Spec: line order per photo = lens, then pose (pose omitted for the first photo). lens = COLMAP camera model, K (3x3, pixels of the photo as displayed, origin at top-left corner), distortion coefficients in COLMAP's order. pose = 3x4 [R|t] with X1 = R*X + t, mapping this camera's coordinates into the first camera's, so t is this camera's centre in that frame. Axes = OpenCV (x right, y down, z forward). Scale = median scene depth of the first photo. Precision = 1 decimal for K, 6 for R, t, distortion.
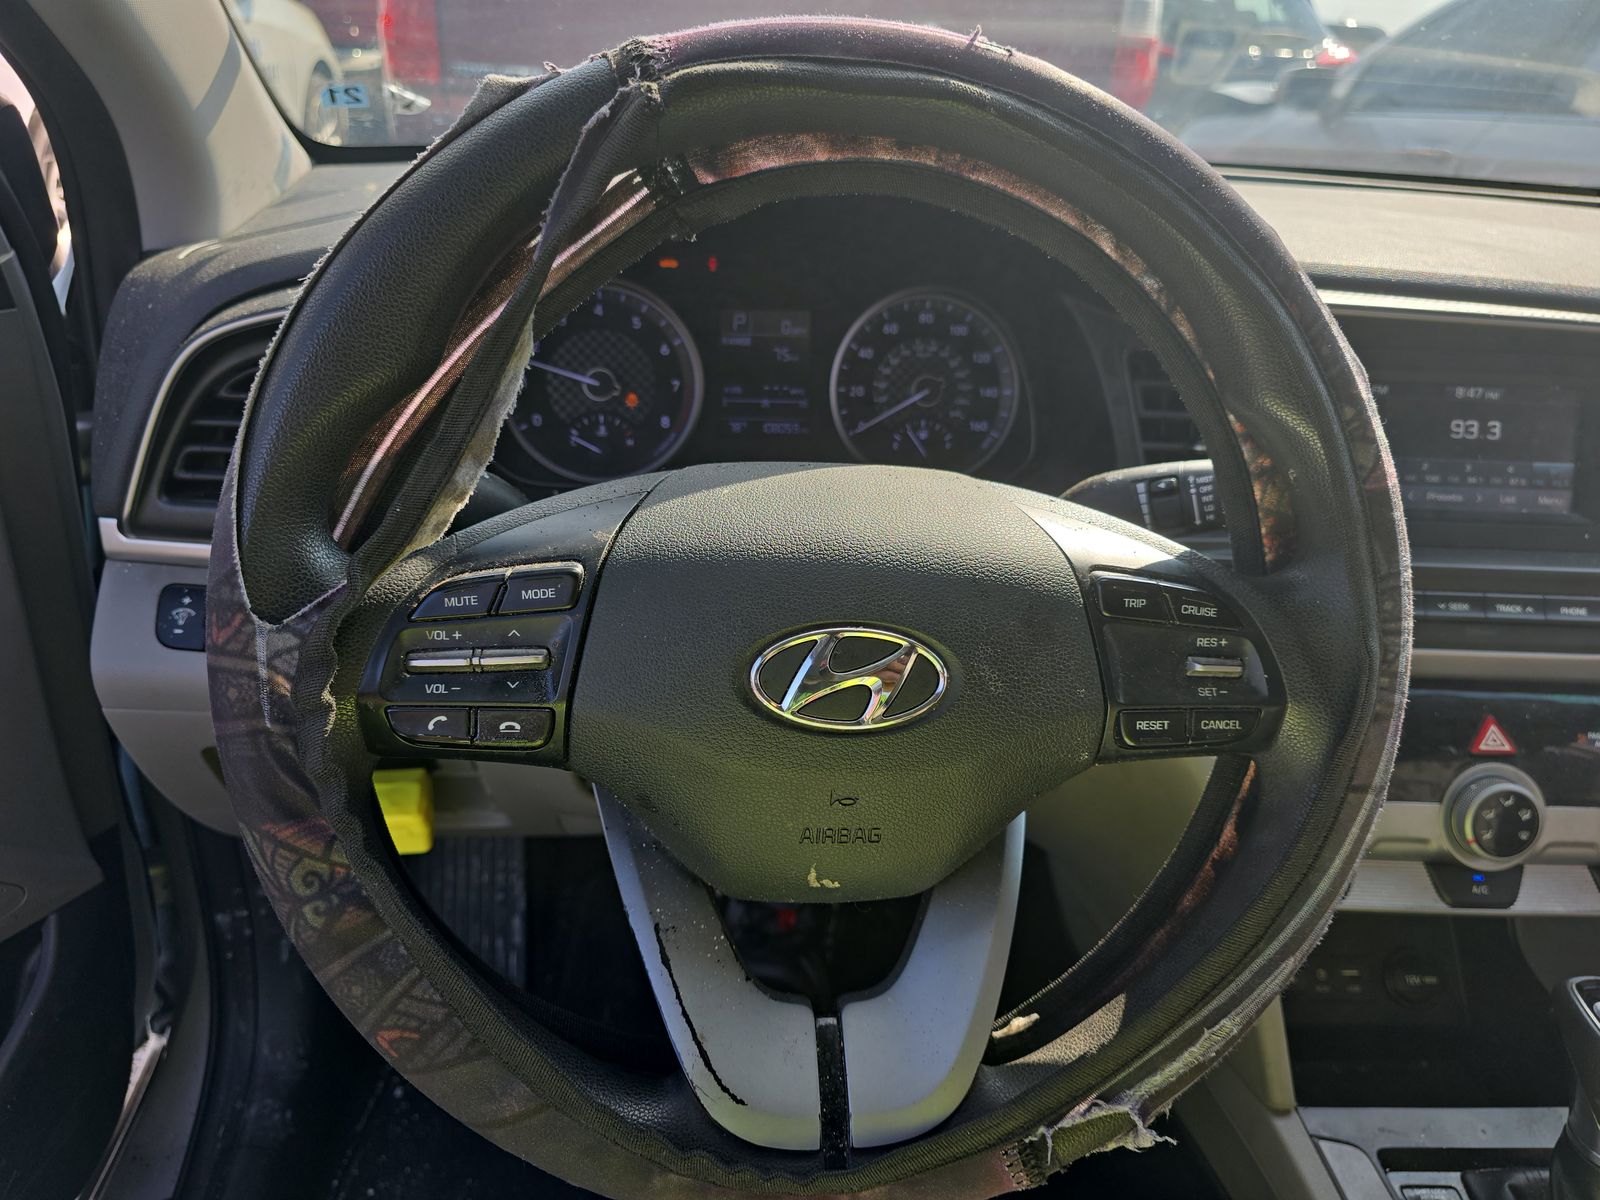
lens RADIAL K [[1080.3, 0, 799.7], [0, 1080.3, 584.3], [0, 0, 1]] dist [0.031482, -0.030512]
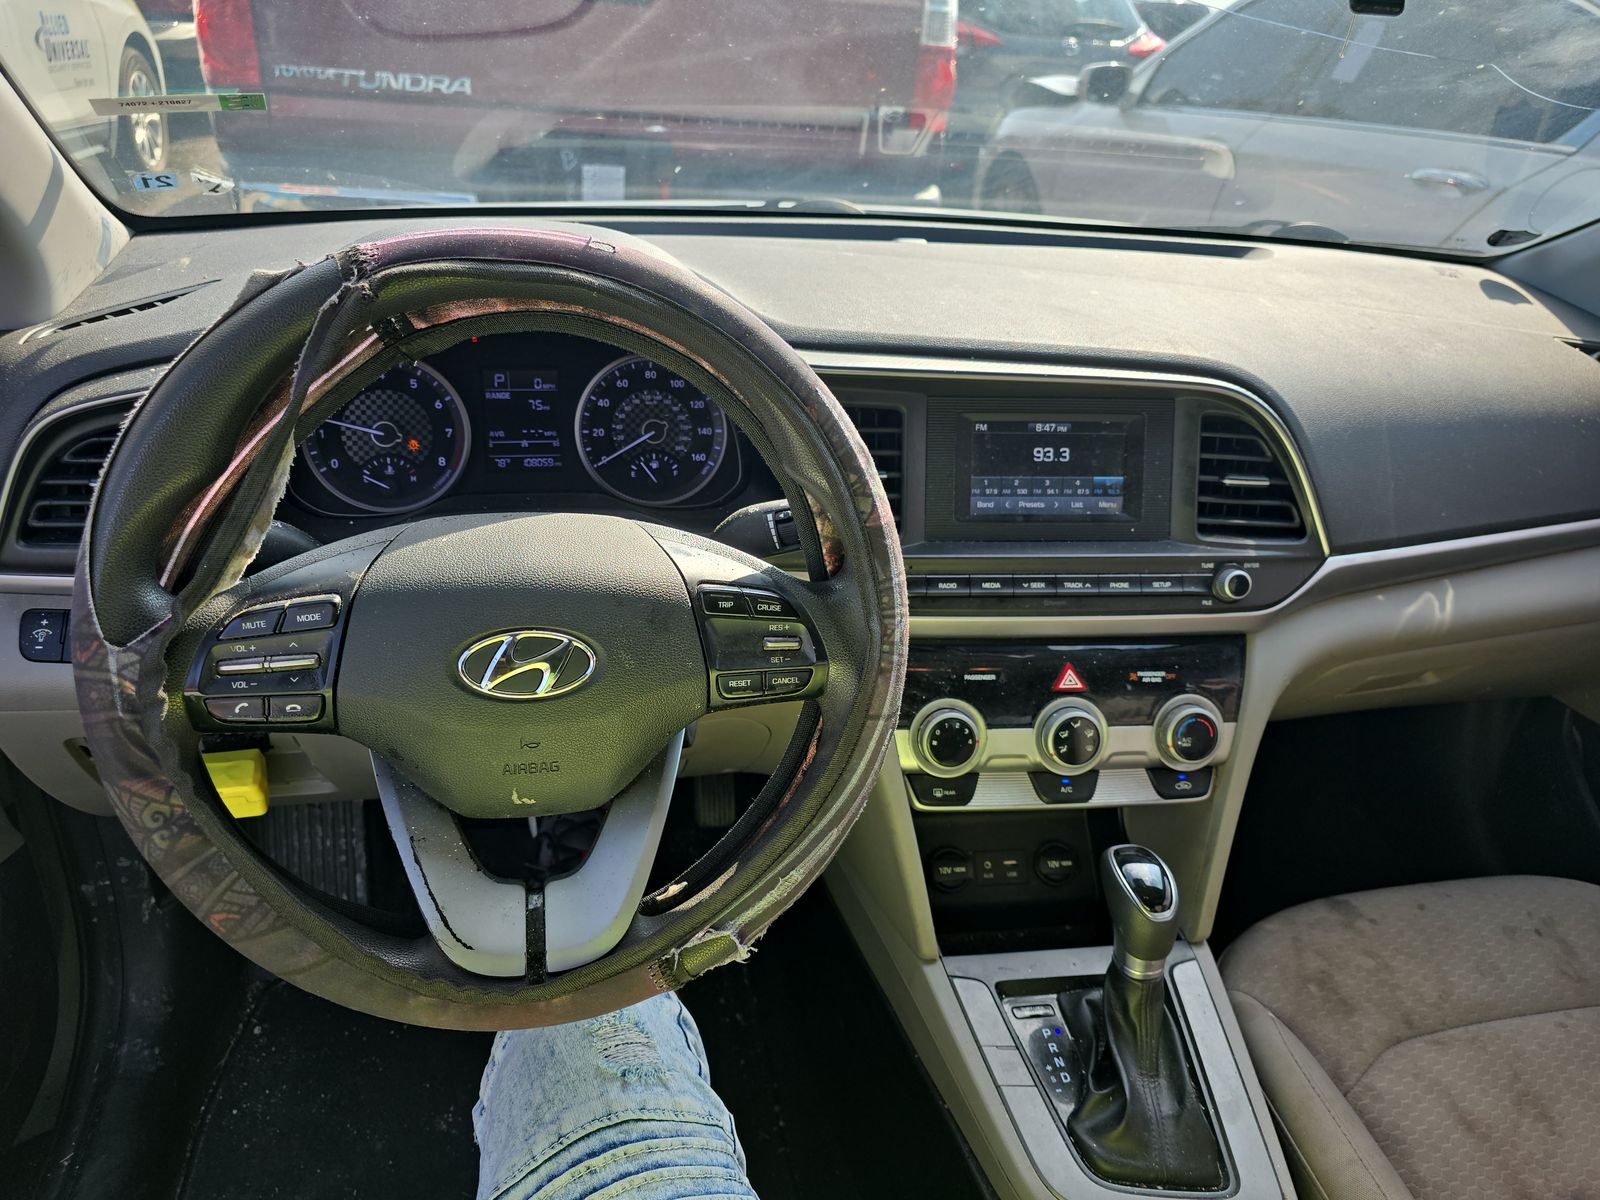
lens RADIAL K [[1080.3, 0, 799.1], [0, 1080.3, 587.9], [0, 0, 1]] dist [0.031482, -0.030512]
pose [[0.993089, -0.040588, 0.110122, 0.151536], [0.037111, 0.998752, 0.033436, -0.032592], [-0.111342, -0.029118, 0.993355, -0.317066]]
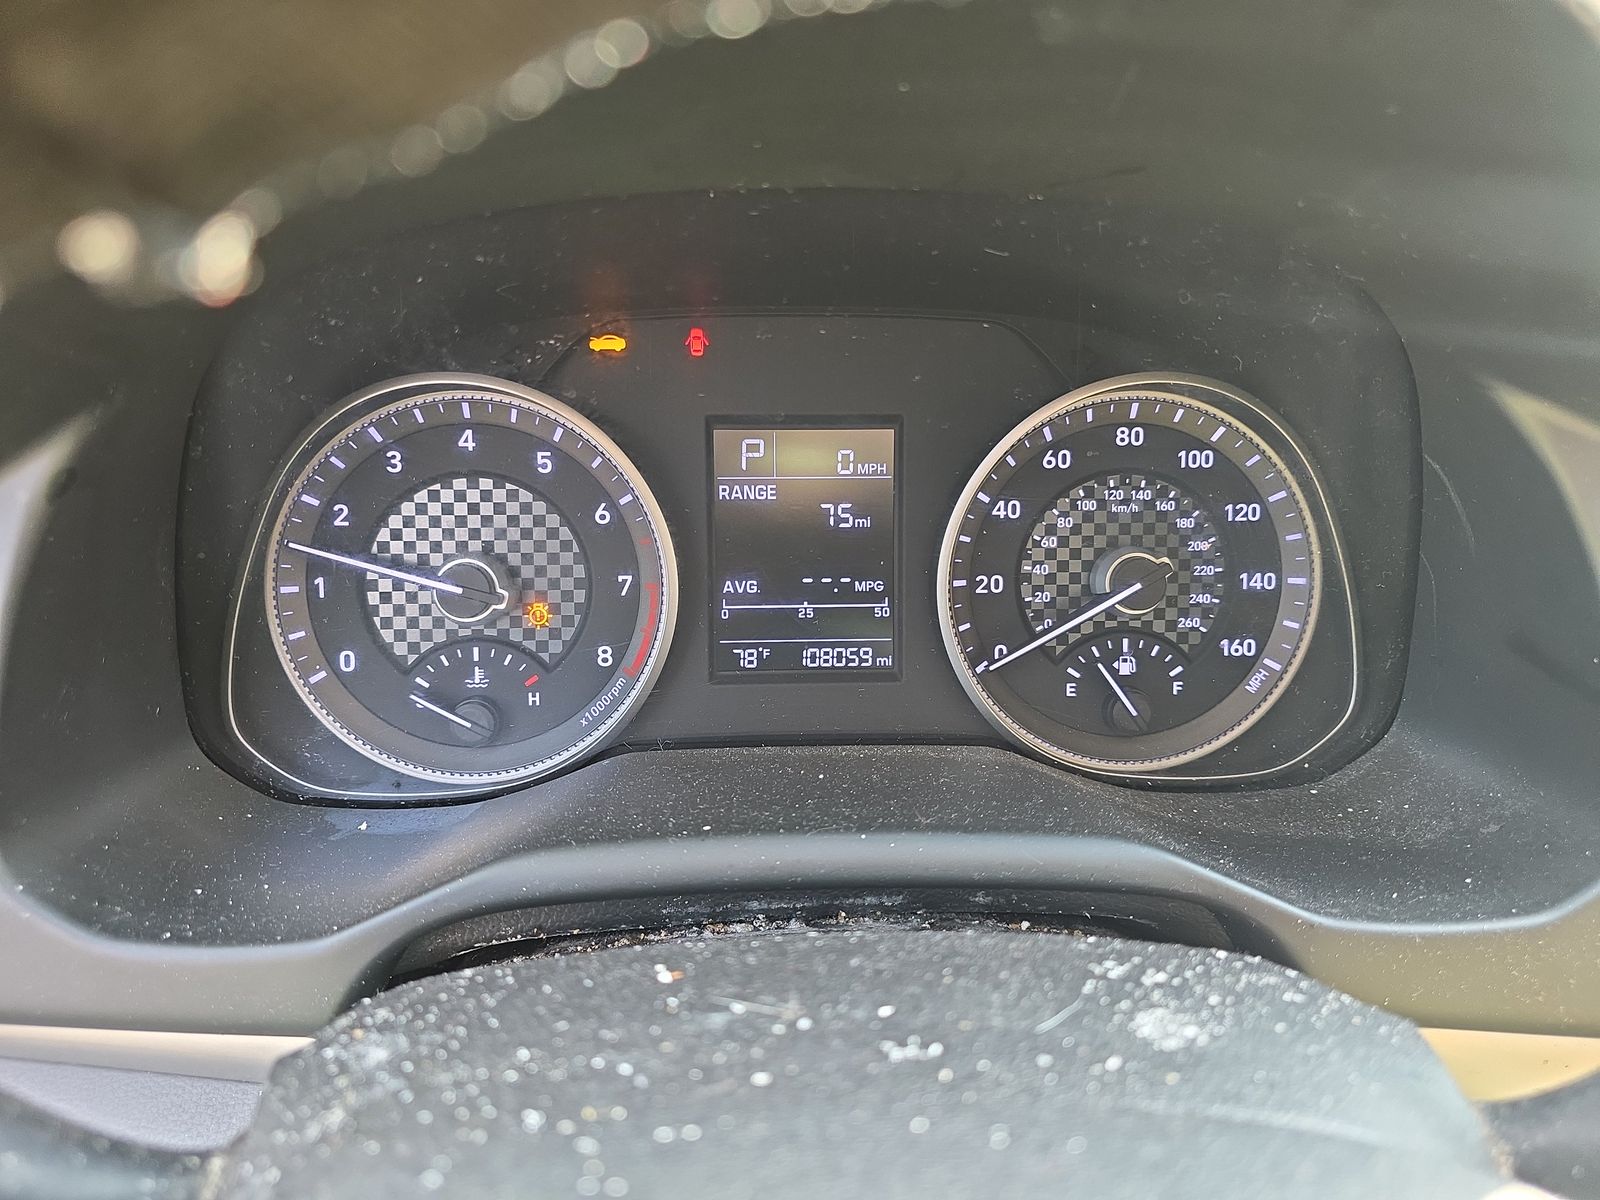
lens RADIAL K [[1080.3, 0, 794.9], [0, 1080.3, 556.8], [0, 0, 1]] dist [0.031482, -0.030512]
pose [[0.998160, -0.013019, -0.059228, -0.007465], [0.010276, 0.998871, -0.046377, -0.183087], [0.059765, 0.045683, 0.997167, 0.539445]]
